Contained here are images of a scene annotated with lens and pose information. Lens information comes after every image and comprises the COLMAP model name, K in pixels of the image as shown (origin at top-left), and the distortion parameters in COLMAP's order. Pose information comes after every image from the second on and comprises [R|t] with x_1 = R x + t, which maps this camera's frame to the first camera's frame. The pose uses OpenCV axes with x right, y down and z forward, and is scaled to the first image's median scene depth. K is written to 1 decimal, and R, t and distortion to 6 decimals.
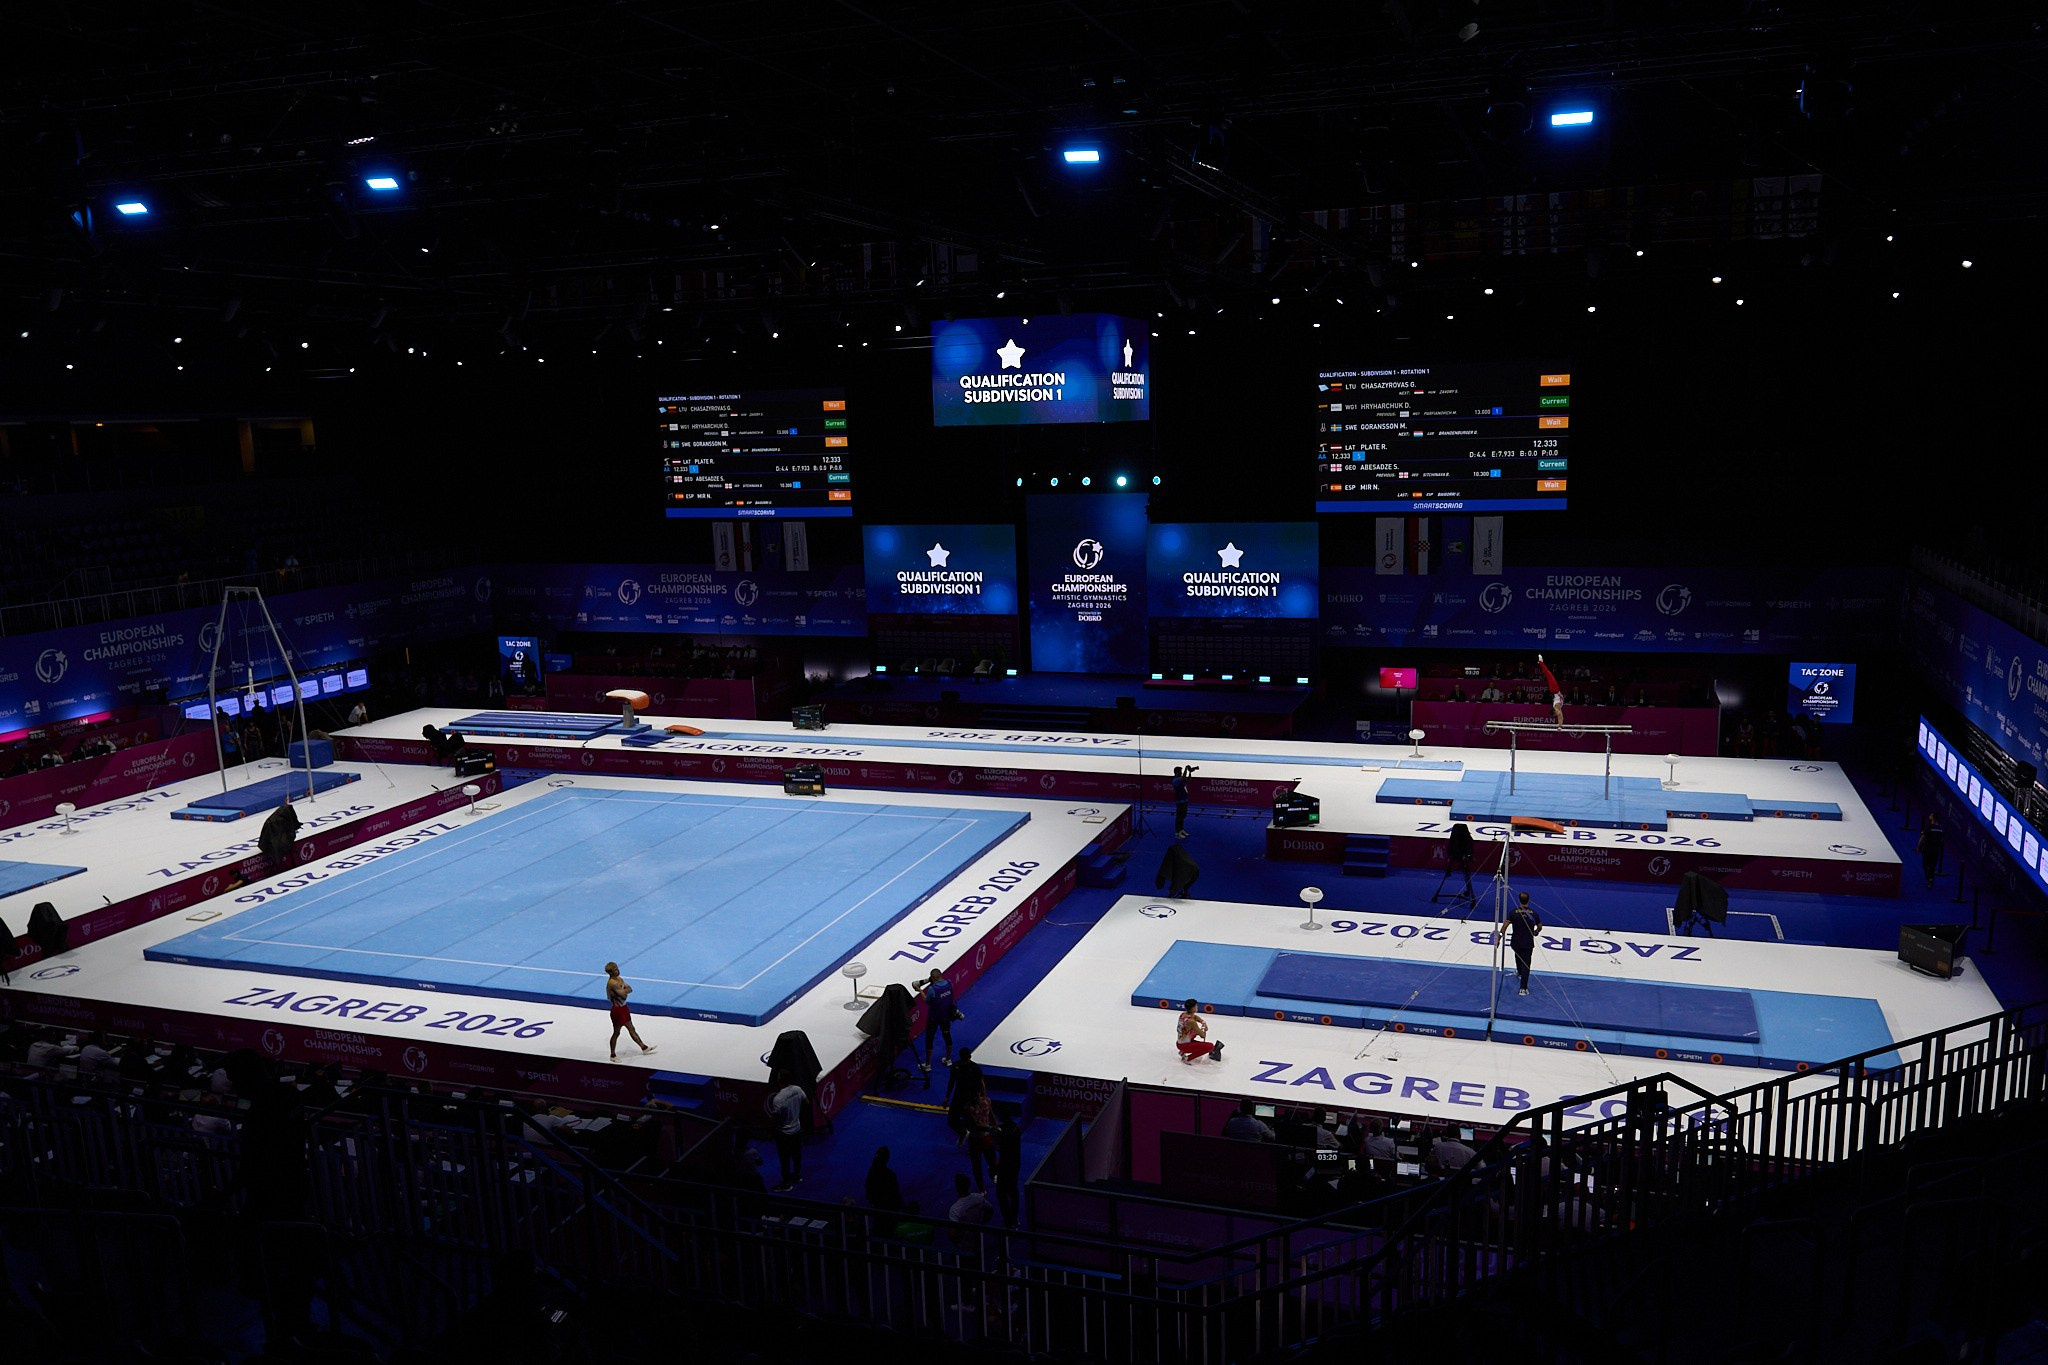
lens RADIAL K [[1550.1, 0, 1065.1], [0, 1550.1, 730.9], [0, 0, 1]] dist [0.001263, -0.010302]
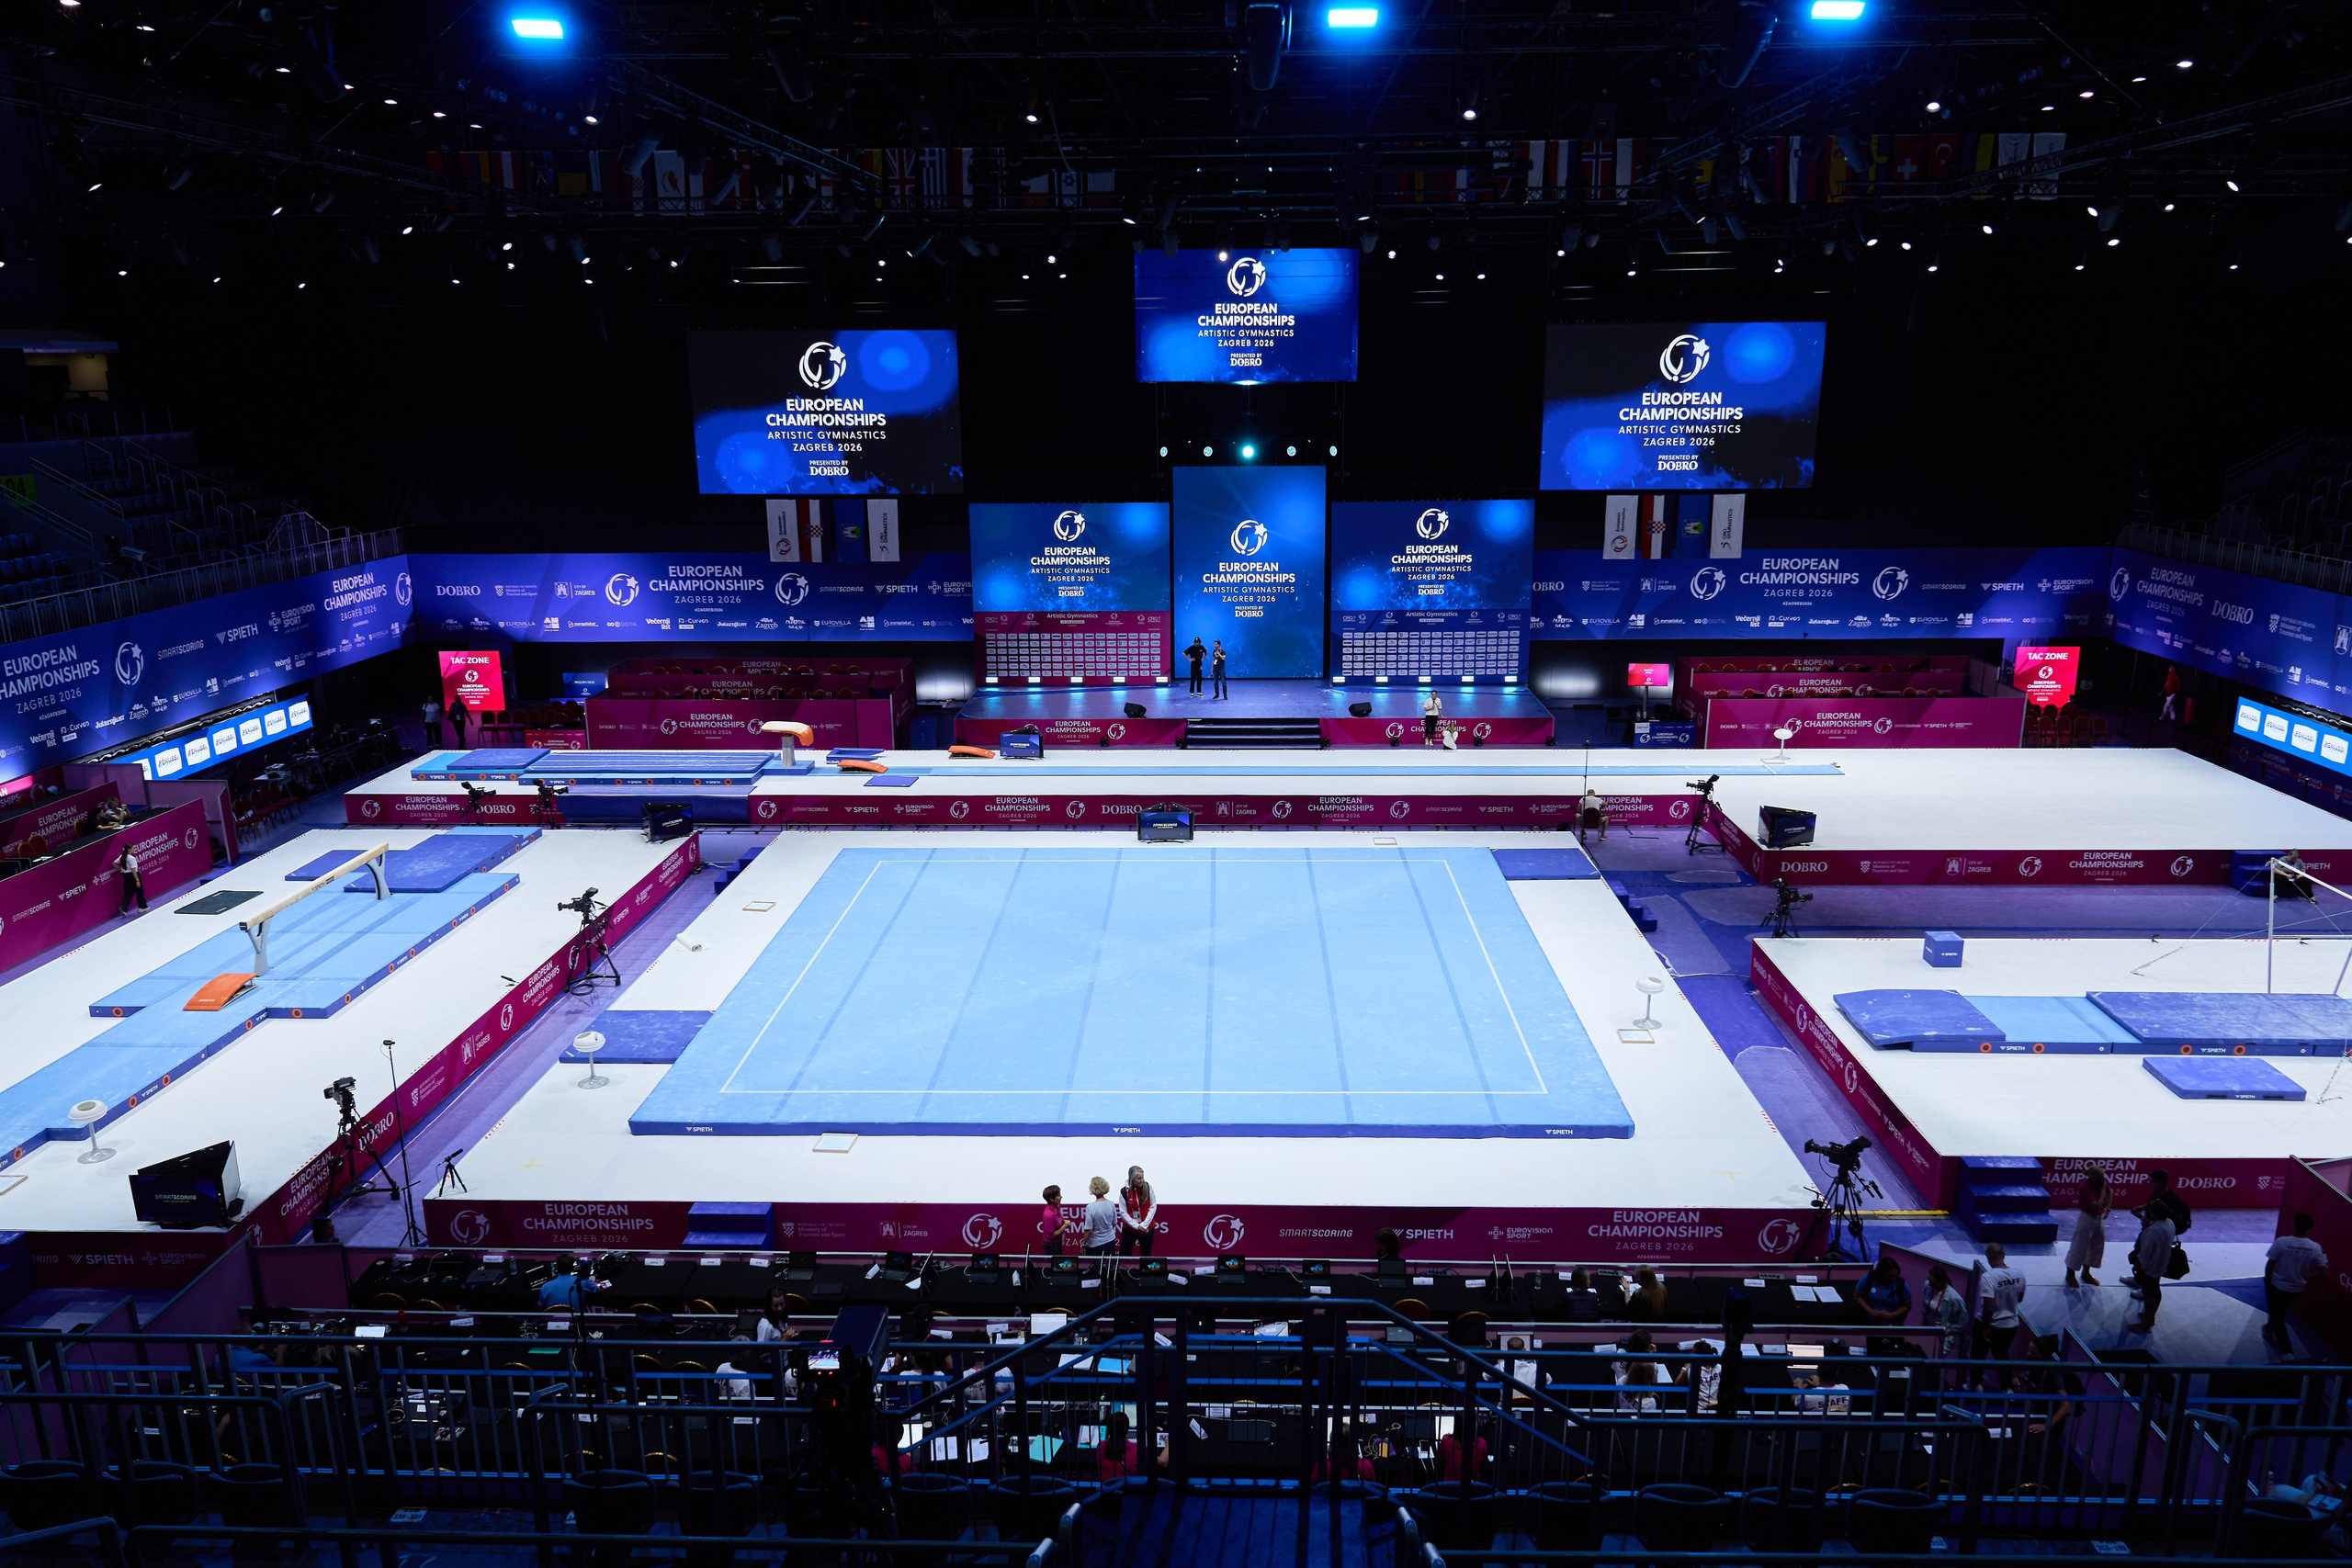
lens RADIAL K [[1708.6, 0, 1195.9], [0, 1708.6, 835.9], [0, 0, 1]] dist [0.003580, -0.004338]
pose [[0.955881, -0.055146, 0.288532, -0.318283], [0.037867, 0.997158, 0.065136, -0.014398], [-0.291304, -0.051336, 0.955252, 0.114352]]
